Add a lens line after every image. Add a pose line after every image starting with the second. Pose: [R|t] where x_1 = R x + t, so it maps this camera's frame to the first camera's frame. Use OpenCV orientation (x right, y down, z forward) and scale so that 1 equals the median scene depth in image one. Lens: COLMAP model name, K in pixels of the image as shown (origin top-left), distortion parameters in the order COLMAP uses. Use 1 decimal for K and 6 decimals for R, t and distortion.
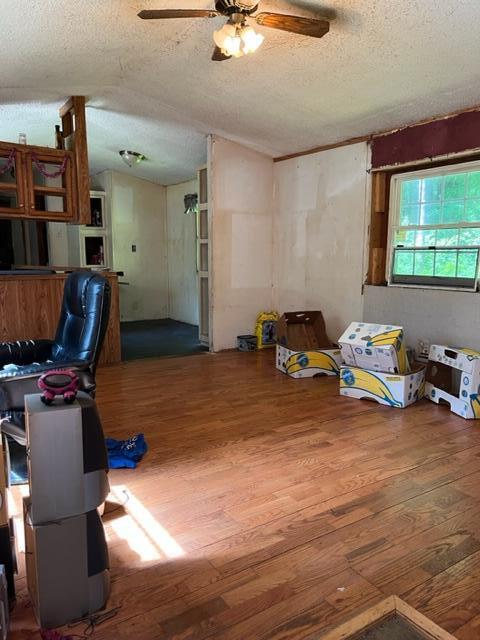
lens RADIAL K [[484.1, 0, 240.1], [0, 484.1, 319.9], [0, 0, 1]] dist [0.032389, -0.006164]
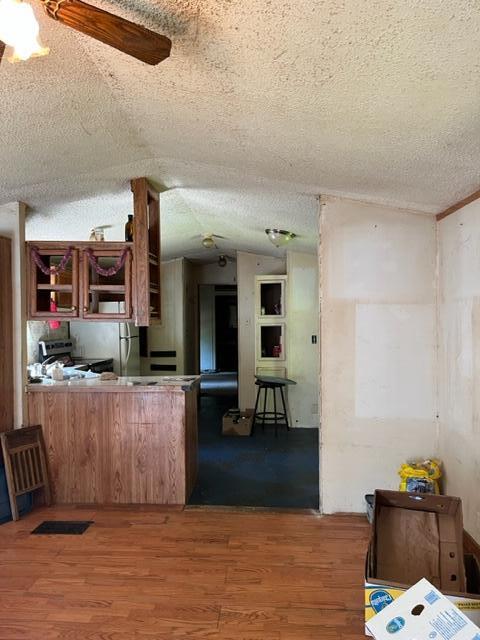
lens RADIAL K [[484.1, 0, 240.0], [0, 484.1, 321.0], [0, 0, 1]] dist [0.032389, -0.006164]
pose [[0.798498, -0.001041, -0.601996, 0.247336], [-0.083086, 0.990238, -0.111919, -0.106287], [0.596236, 0.139384, 0.790617, 0.374992]]
